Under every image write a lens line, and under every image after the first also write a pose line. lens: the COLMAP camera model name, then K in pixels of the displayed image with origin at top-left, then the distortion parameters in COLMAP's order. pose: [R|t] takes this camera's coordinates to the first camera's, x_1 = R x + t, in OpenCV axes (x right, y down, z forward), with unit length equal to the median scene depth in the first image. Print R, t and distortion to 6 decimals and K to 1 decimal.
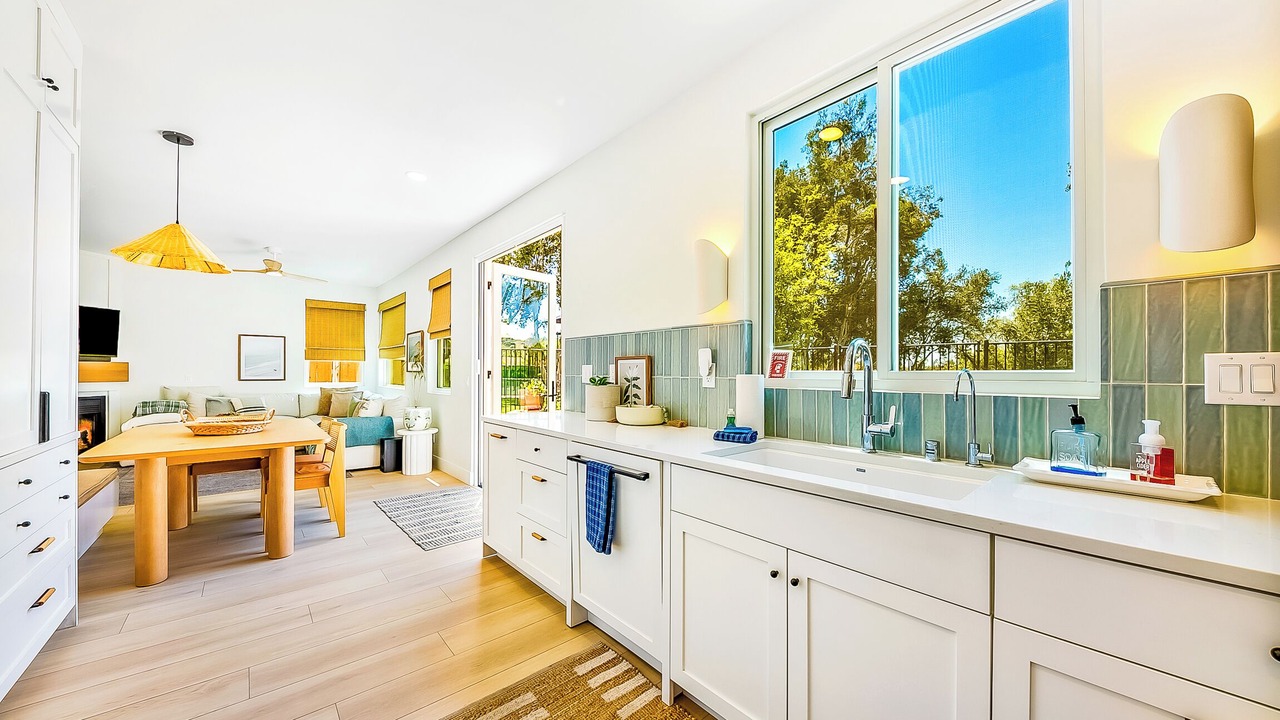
lens RADIAL K [[442.7, 0, 633.8], [0, 442.7, 360.8], [0, 0, 1]] dist [0.000394, -0.000899]
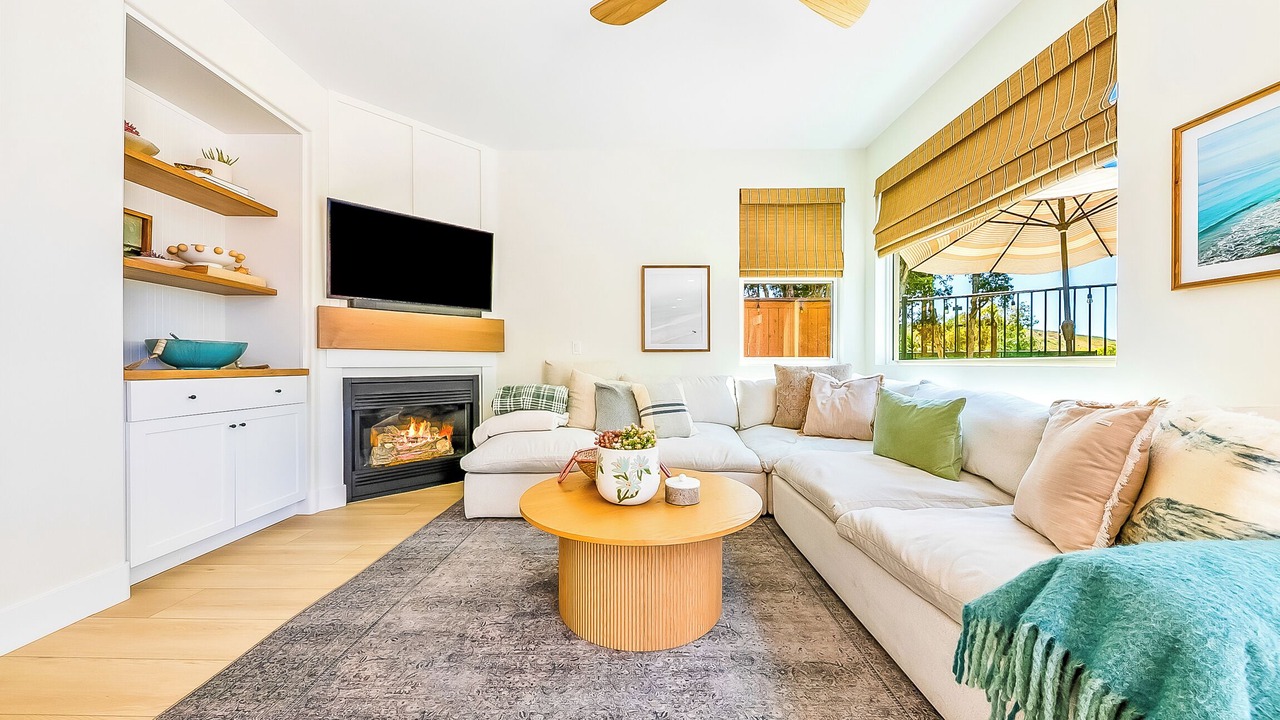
lens RADIAL K [[442.7, 0, 639.9], [0, 442.7, 367.5], [0, 0, 1]] dist [0.000394, -0.000899]
pose [[0.751978, -0.003202, -0.659181, -0.581272], [0.022302, 0.999539, 0.020586, 0.056644], [0.658811, -0.030181, 0.751703, 0.638087]]
